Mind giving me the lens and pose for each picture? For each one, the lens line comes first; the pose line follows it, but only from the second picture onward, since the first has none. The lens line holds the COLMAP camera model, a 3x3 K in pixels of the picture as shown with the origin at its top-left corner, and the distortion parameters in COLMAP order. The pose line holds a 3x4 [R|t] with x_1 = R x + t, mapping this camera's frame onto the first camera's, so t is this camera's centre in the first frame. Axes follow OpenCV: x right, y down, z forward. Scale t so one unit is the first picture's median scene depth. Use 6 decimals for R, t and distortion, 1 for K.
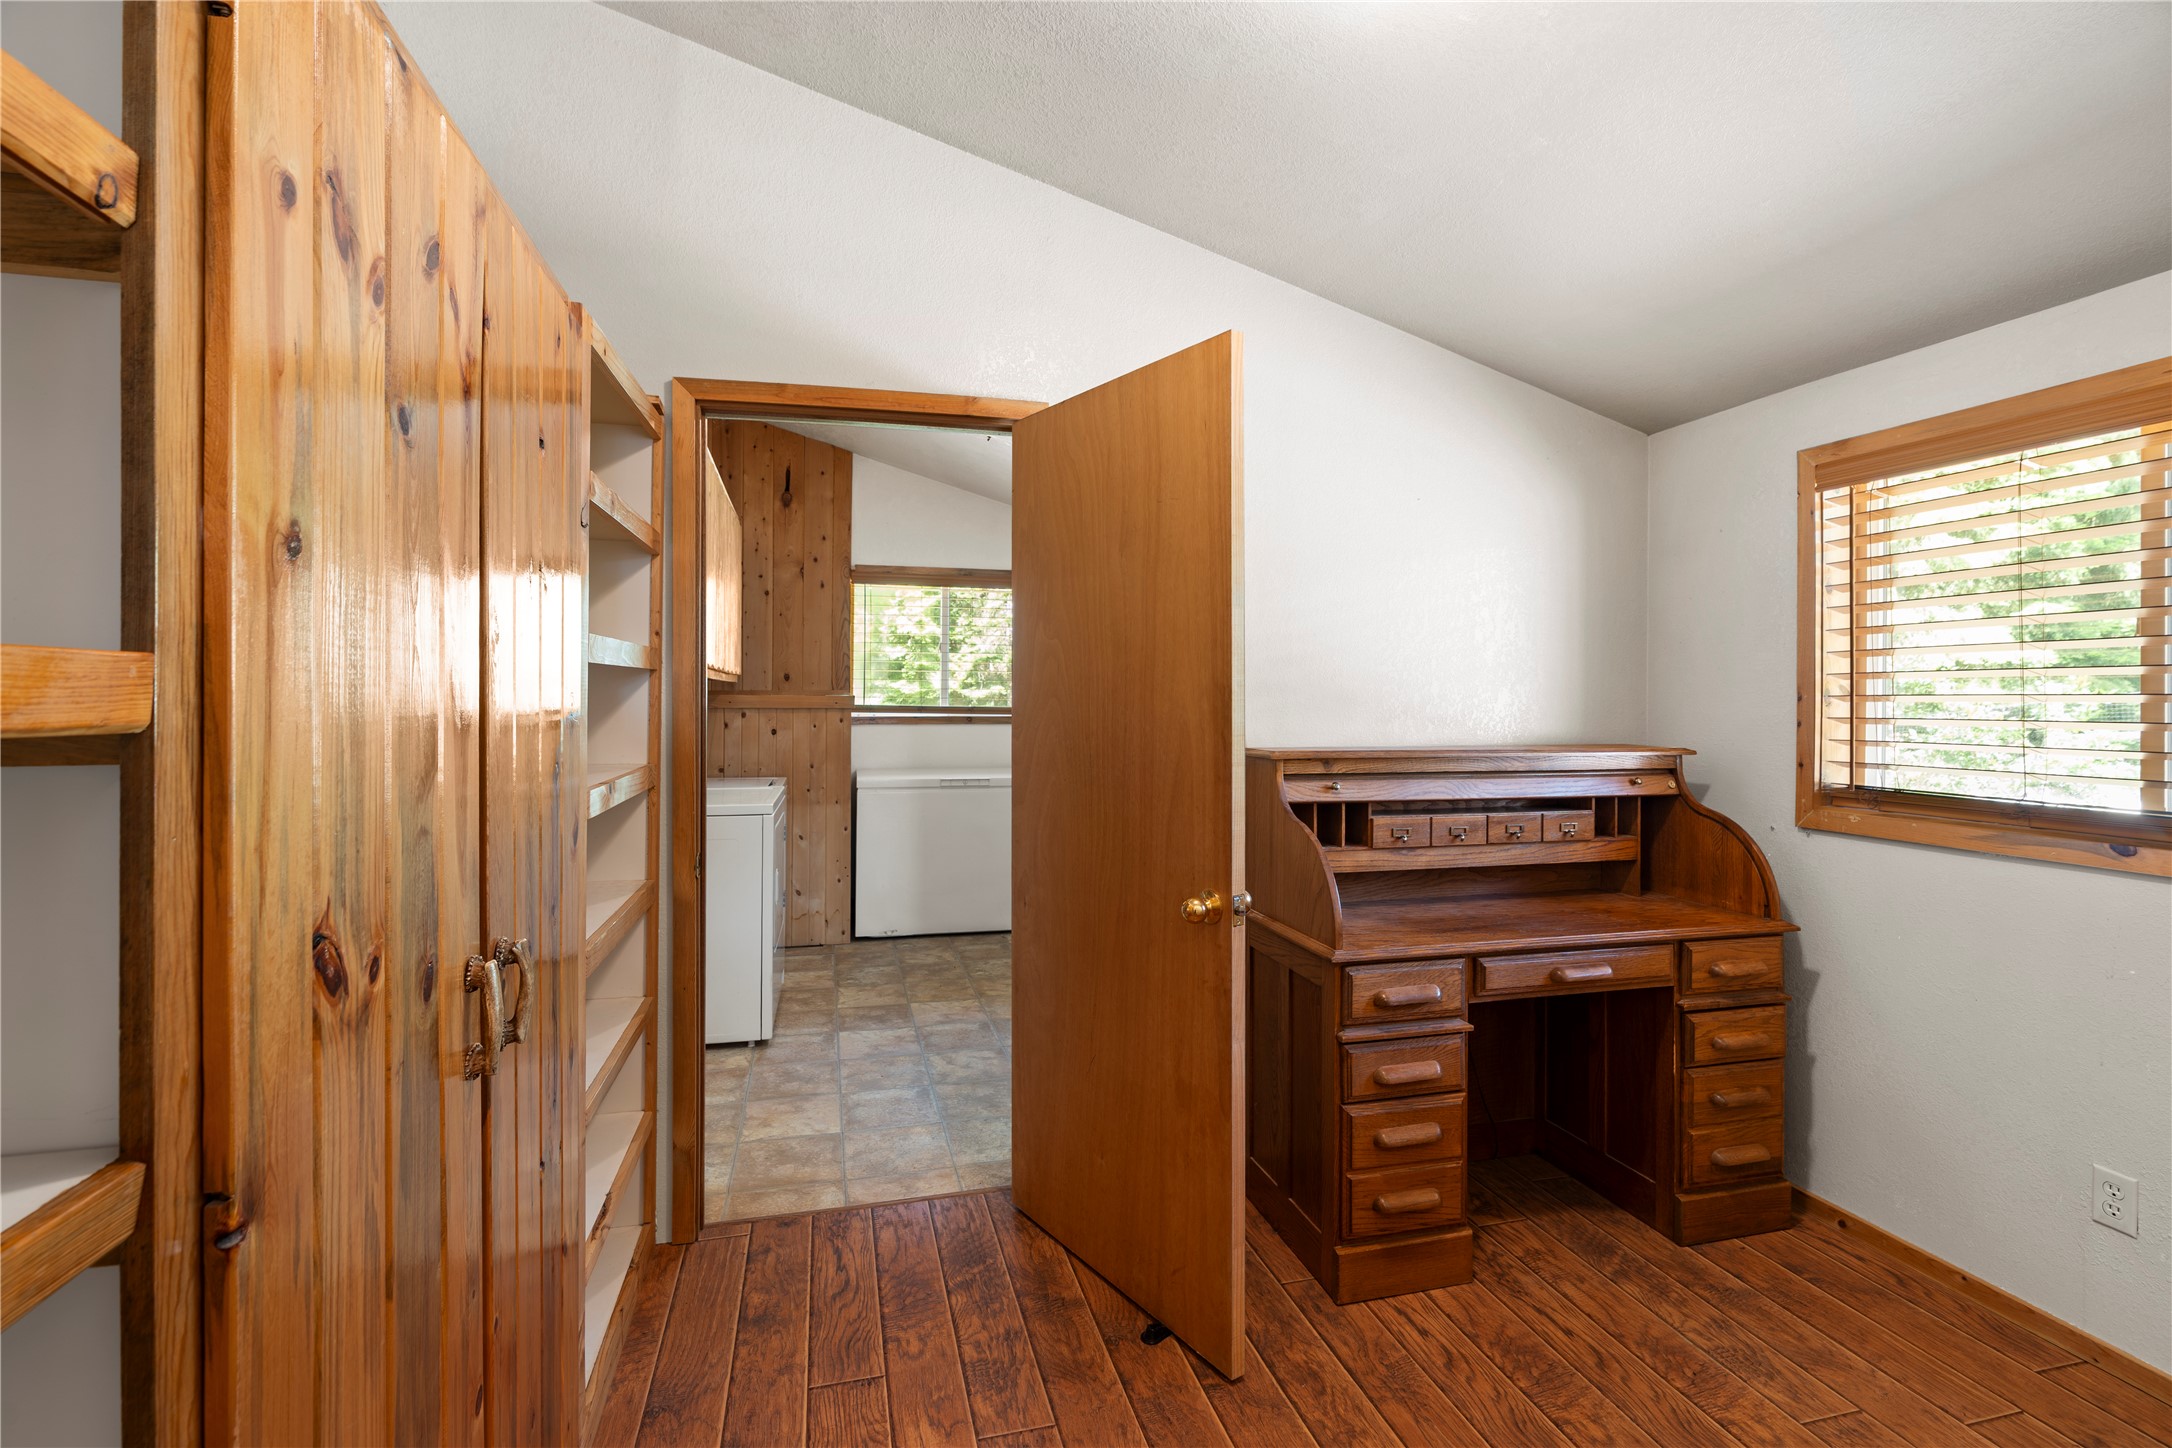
lens RADIAL K [[978.3, 0, 1085.6], [0, 978.3, 703.4], [0, 0, 1]] dist [-0.010788, 0.003893]
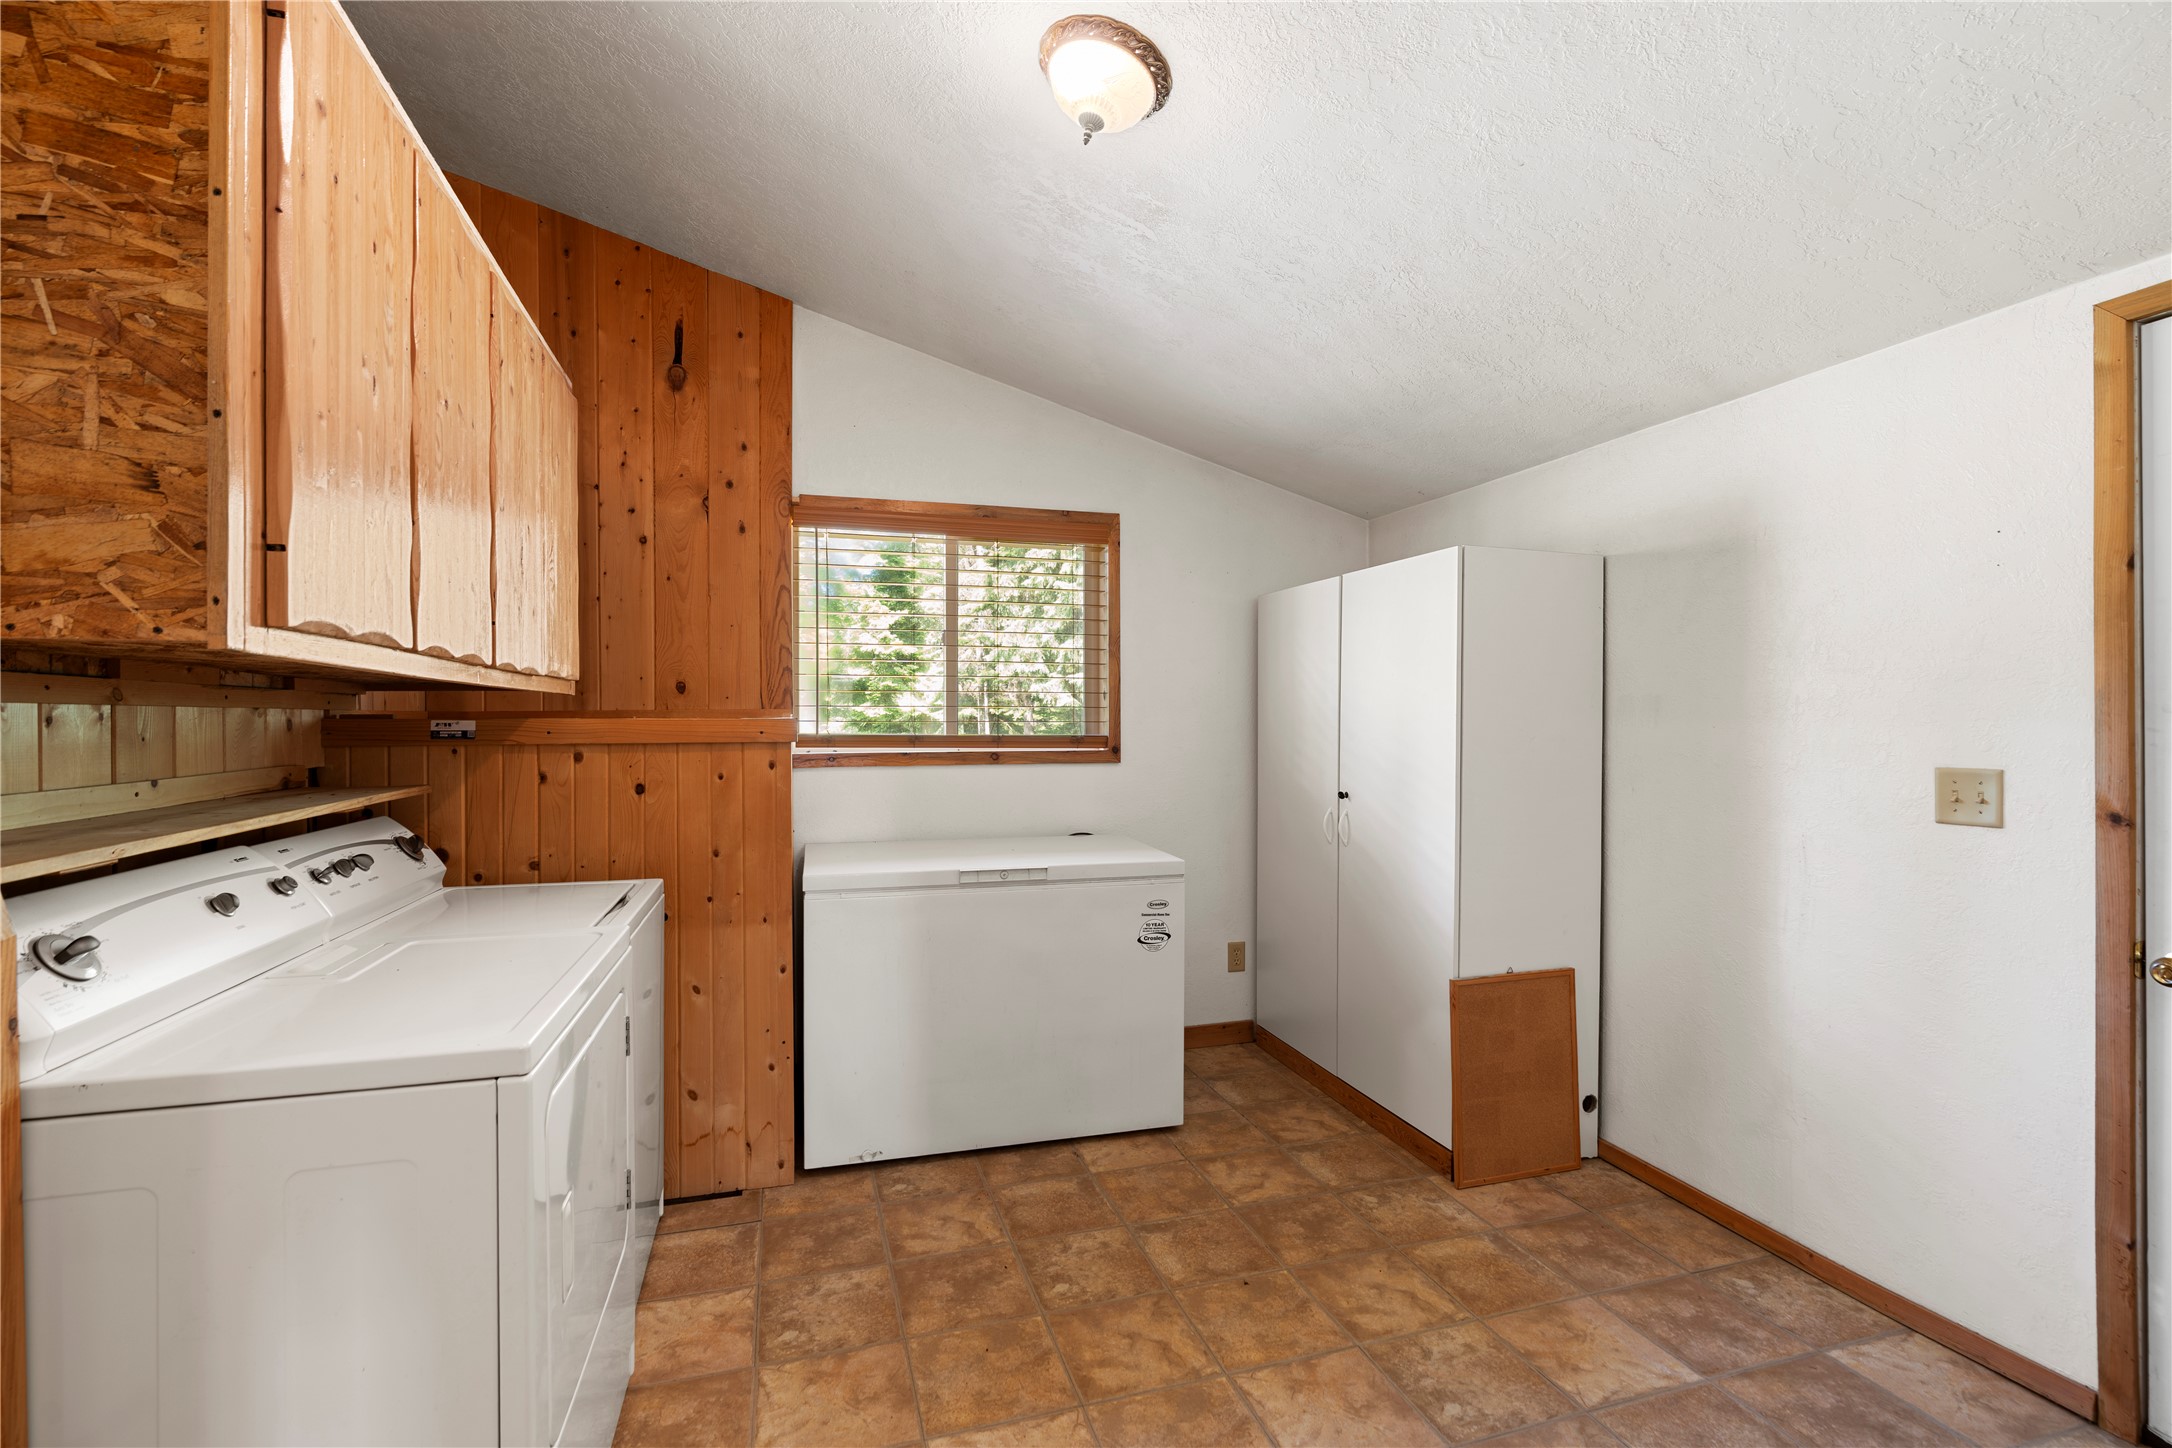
lens RADIAL K [[978.3, 0, 1085.2], [0, 978.3, 734.9], [0, 0, 1]] dist [-0.010788, 0.003893]
pose [[0.999288, -0.009903, 0.036408, -0.089111], [0.009548, 0.999905, 0.009916, -0.002181], [-0.036503, -0.009561, 0.999288, 0.416548]]
